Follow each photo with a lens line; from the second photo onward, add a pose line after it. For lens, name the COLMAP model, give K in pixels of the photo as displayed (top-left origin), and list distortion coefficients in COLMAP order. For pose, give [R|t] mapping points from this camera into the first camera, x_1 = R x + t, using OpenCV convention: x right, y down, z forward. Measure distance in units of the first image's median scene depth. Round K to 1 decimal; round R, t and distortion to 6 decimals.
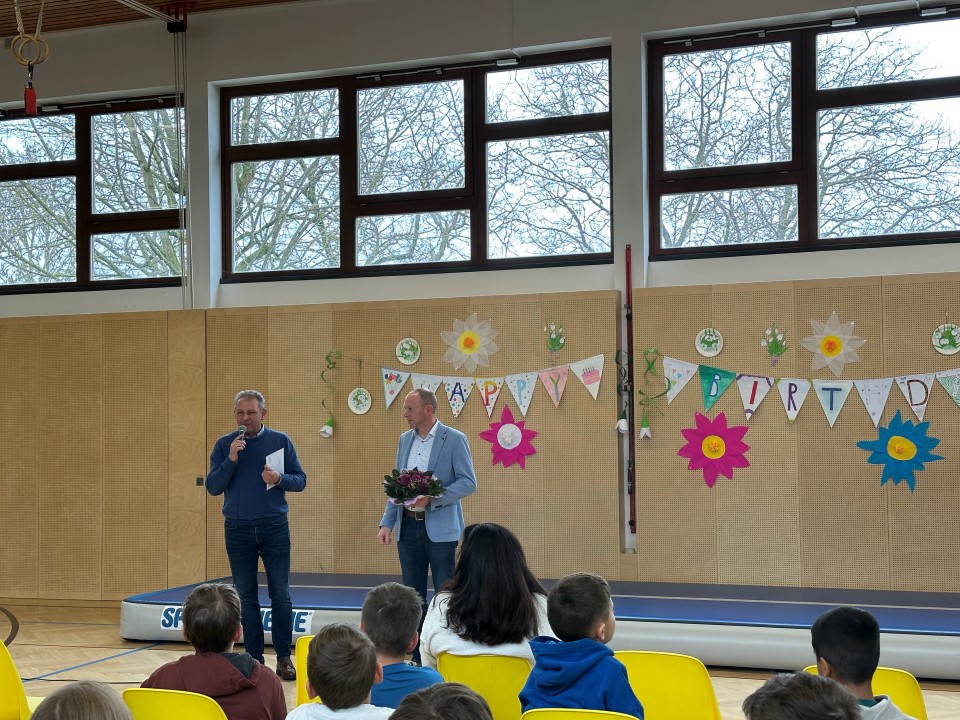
lens RADIAL K [[936.8, 0, 552.8], [0, 936.8, 440.4], [0, 0, 1]] dist [0.038962, 0.000000]
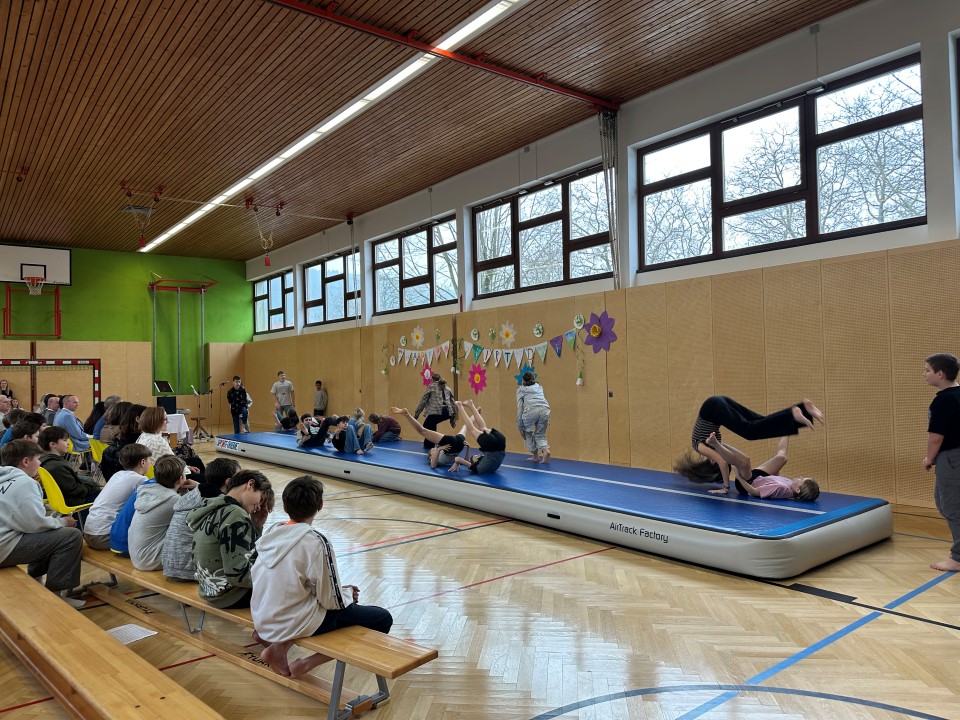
lens RADIAL K [[659.7, 0, 480.3], [0, 659.7, 361.2], [0, 0, 1]] dist [0.029163, -0.035797]
pose [[0.797511, -0.019612, -0.602986, 1.144069], [0.008230, 0.999732, -0.021632, 0.000505], [0.603248, 0.012289, 0.797459, -0.325402]]
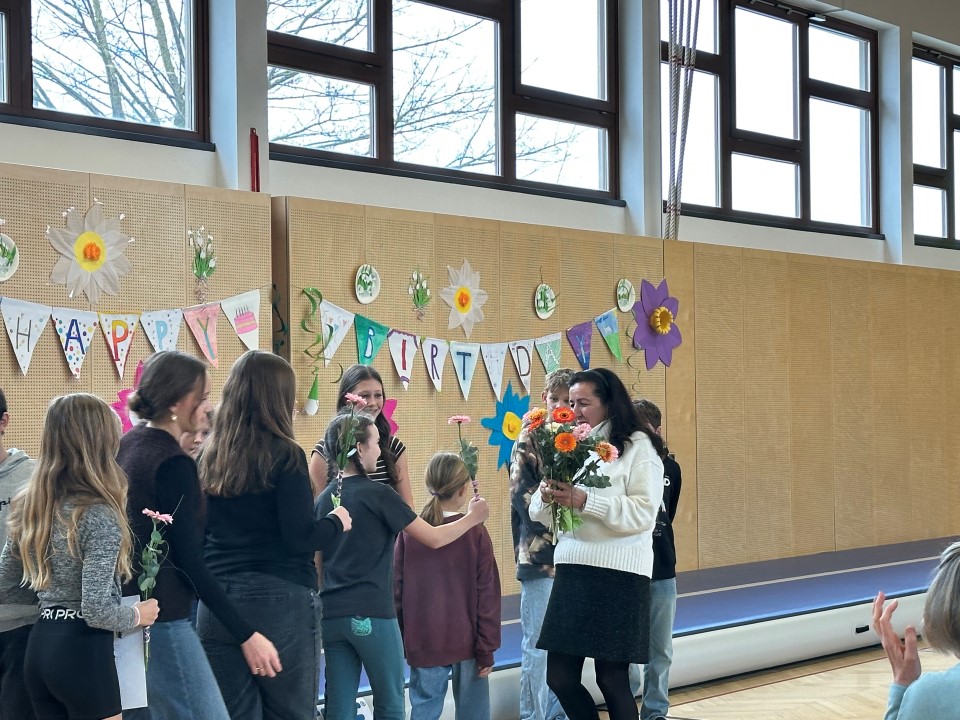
lens RADIAL K [[1865.7, 0, 449.6], [0, 1865.7, 354.7], [0, 0, 1]] dist [0.151034, 0.000000]
pose [[0.422384, 0.028462, 0.905970, -1.088569], [0.007976, 0.999351, -0.035114, 0.003080], [-0.906382, 0.022058, 0.421883, 0.305208]]
